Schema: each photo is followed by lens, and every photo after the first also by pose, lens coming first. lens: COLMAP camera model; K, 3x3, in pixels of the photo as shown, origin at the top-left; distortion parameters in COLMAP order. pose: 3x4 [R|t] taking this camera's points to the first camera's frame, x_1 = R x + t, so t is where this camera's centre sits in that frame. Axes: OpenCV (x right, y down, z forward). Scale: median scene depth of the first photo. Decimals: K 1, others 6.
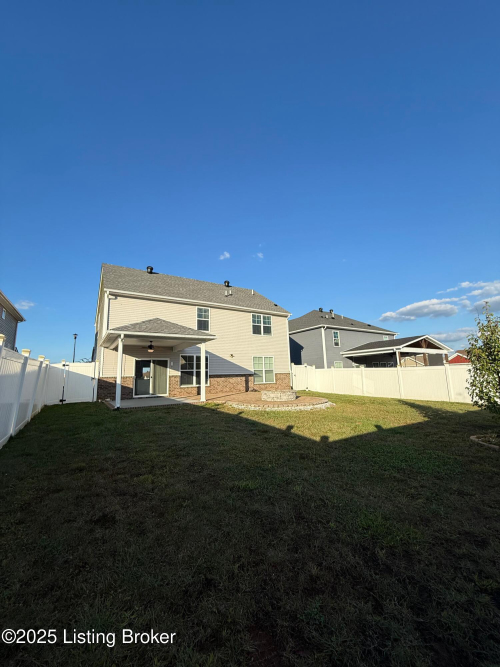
lens RADIAL K [[265.7, 0, 251.9], [0, 265.7, 336.3], [0, 0, 1]] dist [-0.003145, 0.000154]
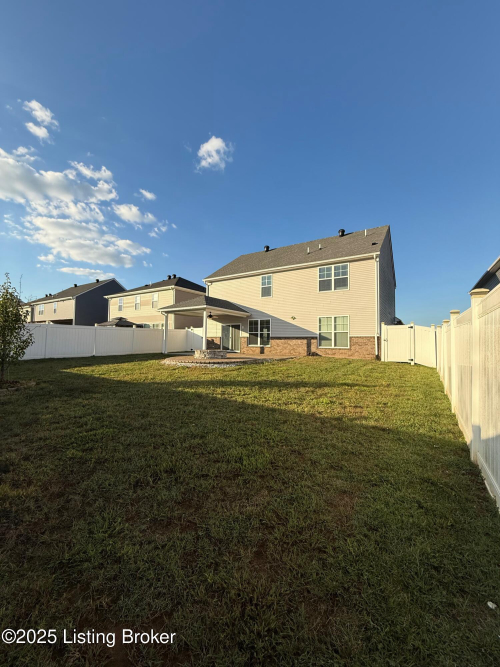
lens RADIAL K [[265.7, 0, 251.8], [0, 265.7, 330.5], [0, 0, 1]] dist [-0.003145, 0.000154]
pose [[0.409625, -0.002580, -0.912250, 0.745447], [0.115135, 0.992146, 0.048893, 0.053376], [0.904959, -0.125060, 0.406705, 0.453324]]
